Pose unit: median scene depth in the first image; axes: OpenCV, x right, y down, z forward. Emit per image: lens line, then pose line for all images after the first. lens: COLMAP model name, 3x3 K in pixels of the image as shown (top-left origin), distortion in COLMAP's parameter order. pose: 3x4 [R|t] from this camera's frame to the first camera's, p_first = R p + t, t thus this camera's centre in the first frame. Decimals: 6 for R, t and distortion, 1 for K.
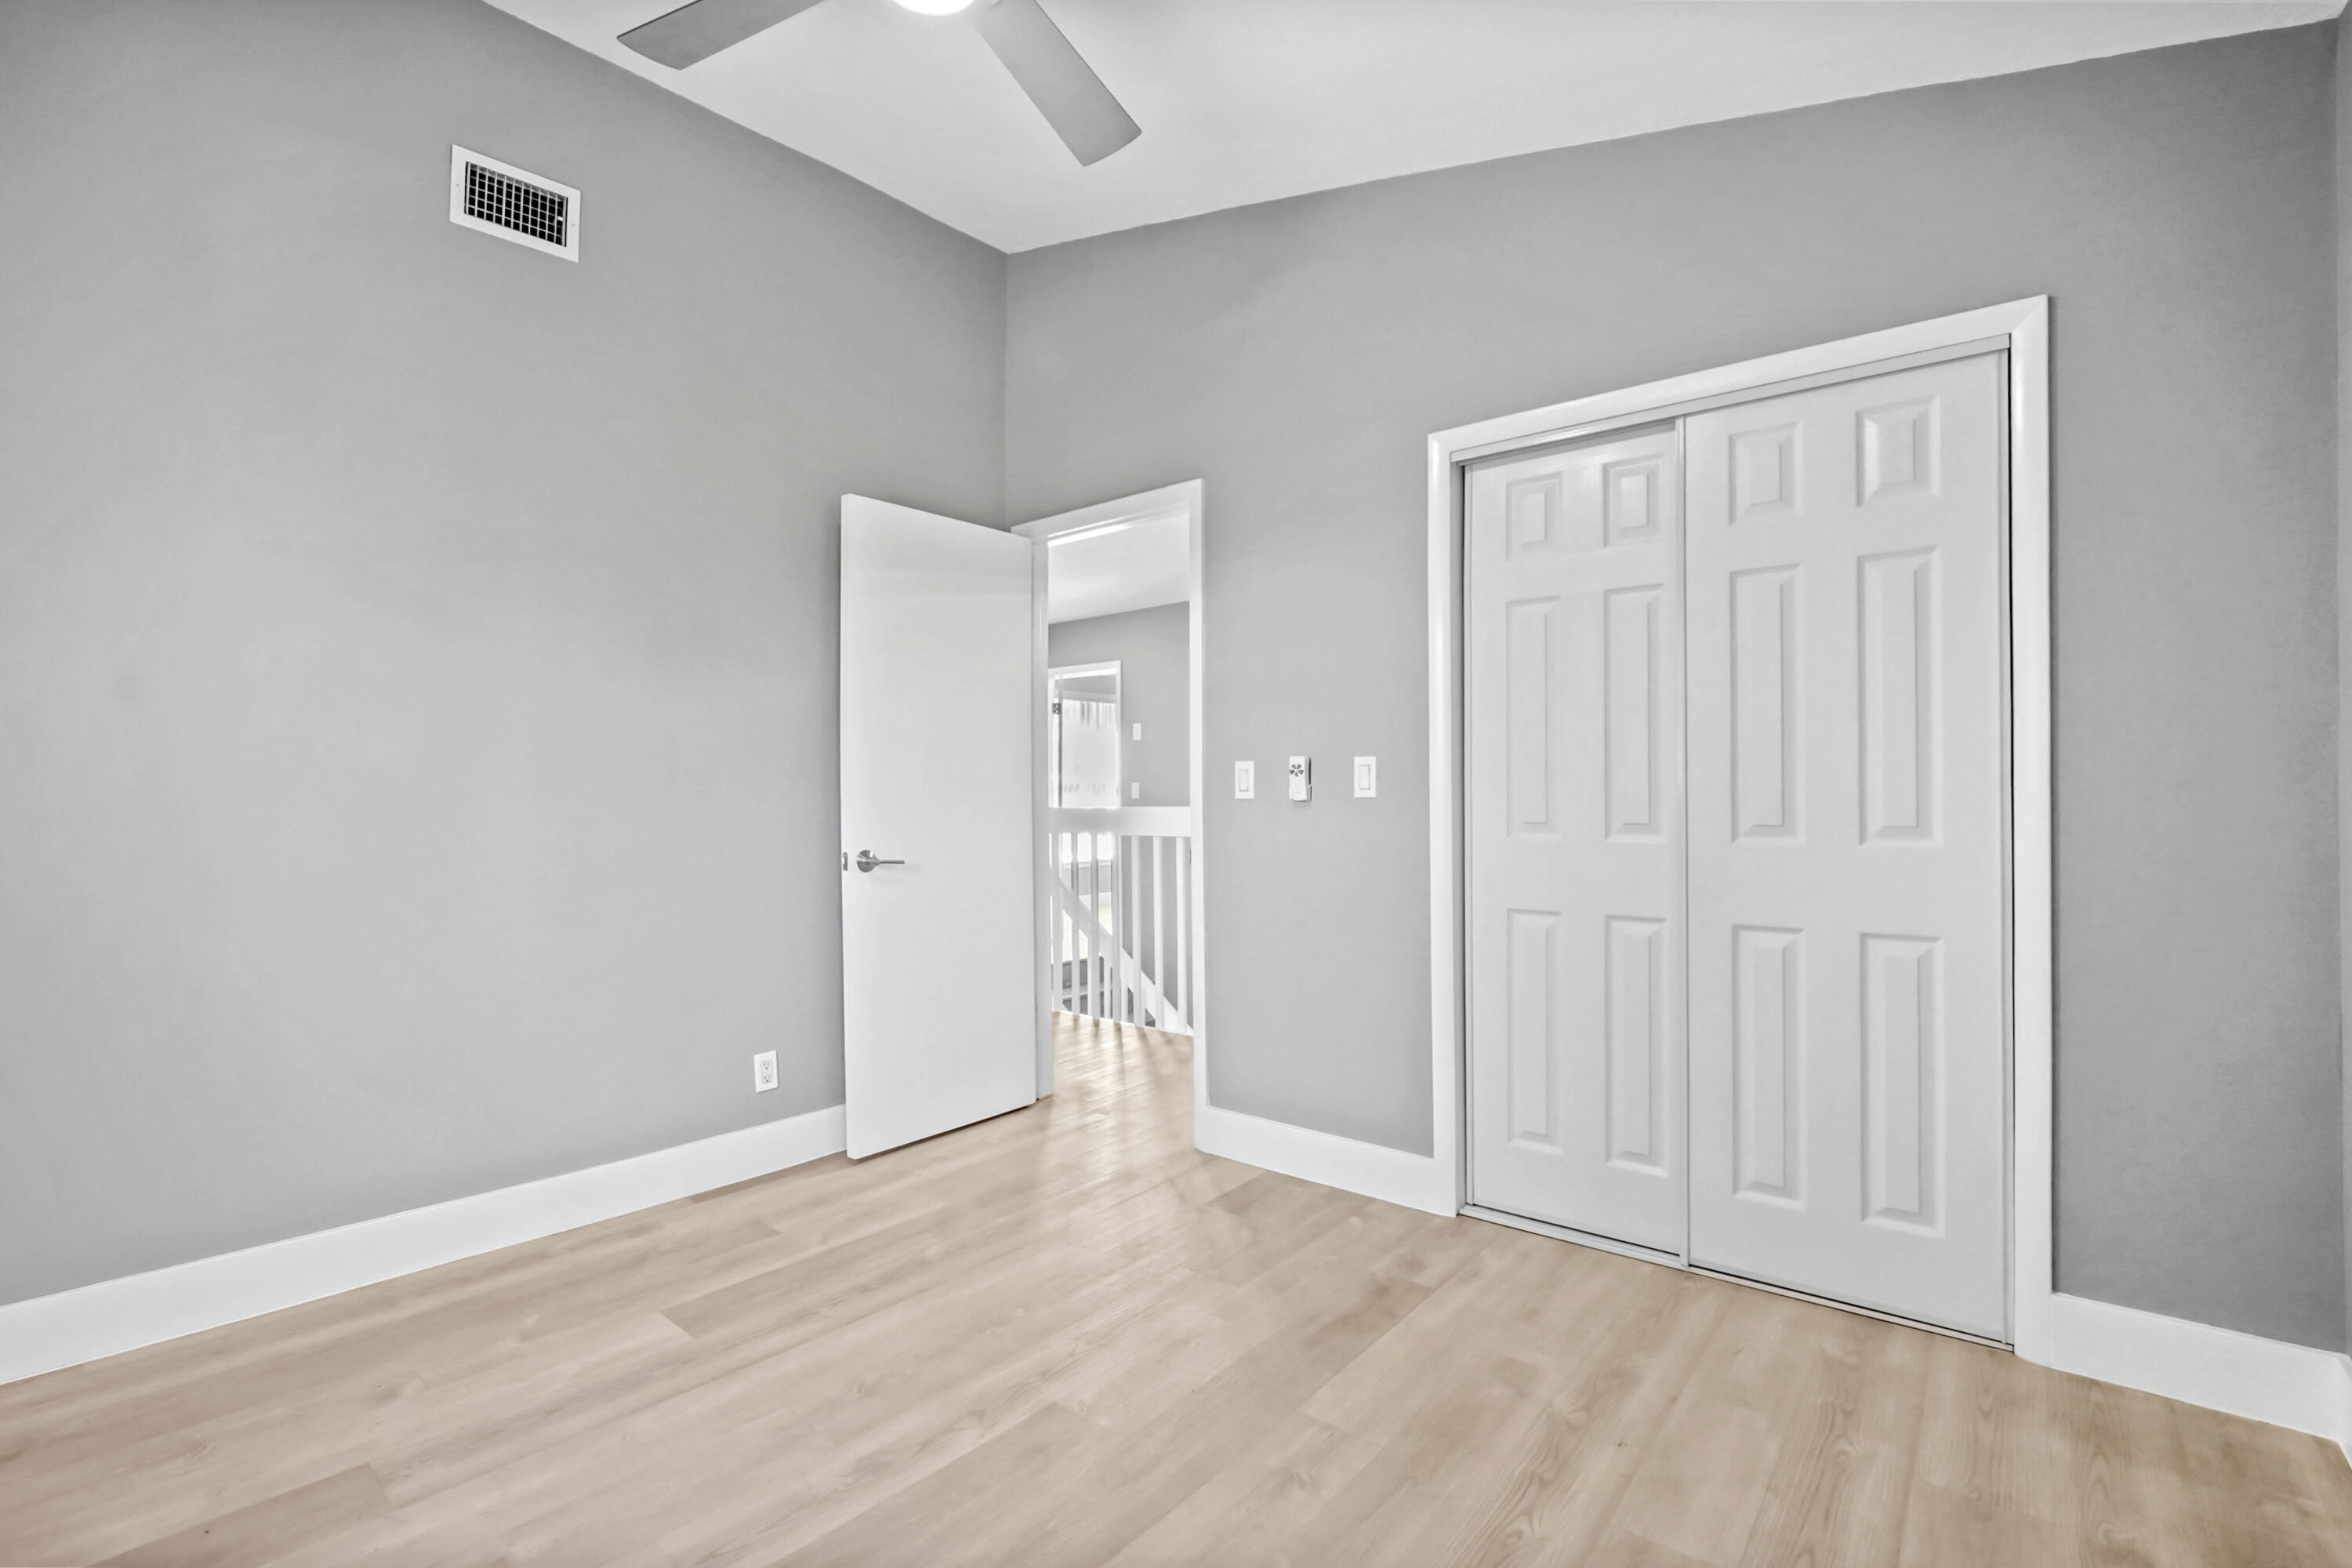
lens RADIAL K [[1032.0, 0, 1185.2], [0, 1032.0, 797.8], [0, 0, 1]] dist [-0.057696, 0.008948]
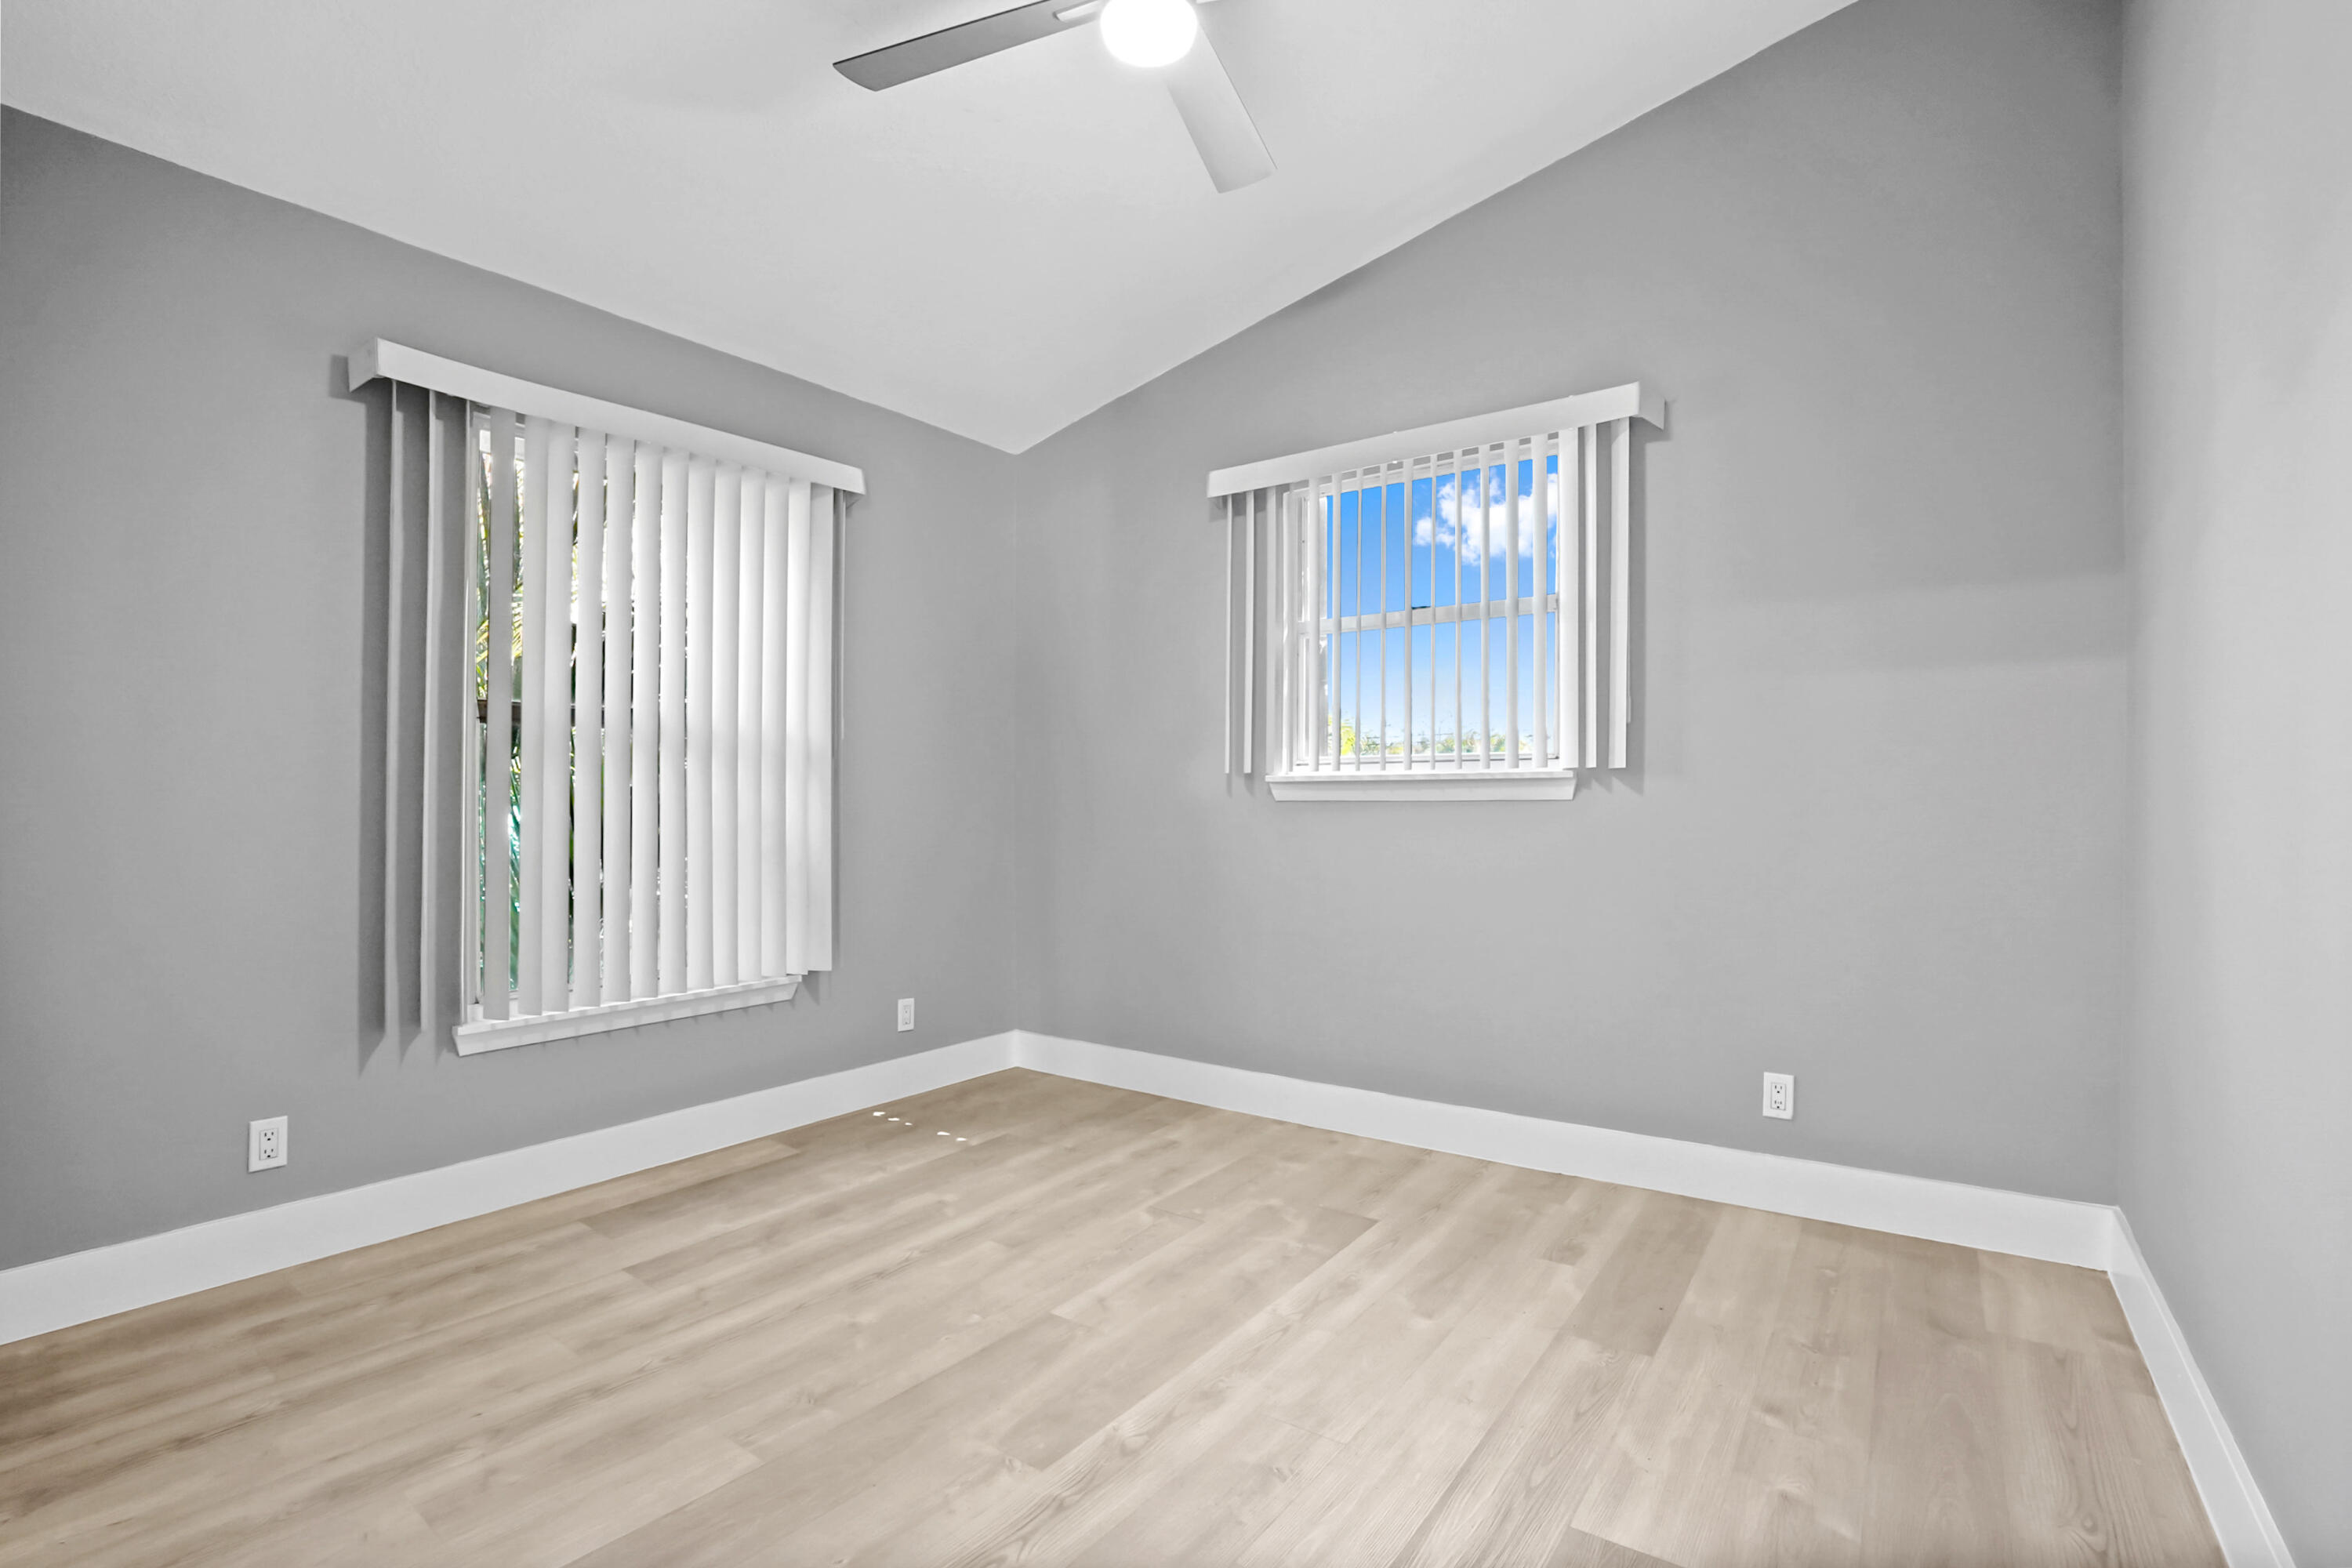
lens RADIAL K [[1032.0, 0, 1185.2], [0, 1032.0, 797.8], [0, 0, 1]] dist [-0.057696, 0.008948]
pose [[-0.997940, 0.008740, -0.063549, -0.212539], [0.009472, 0.999892, -0.011219, 0.040360], [0.063444, -0.011798, -0.997916, 1.974834]]
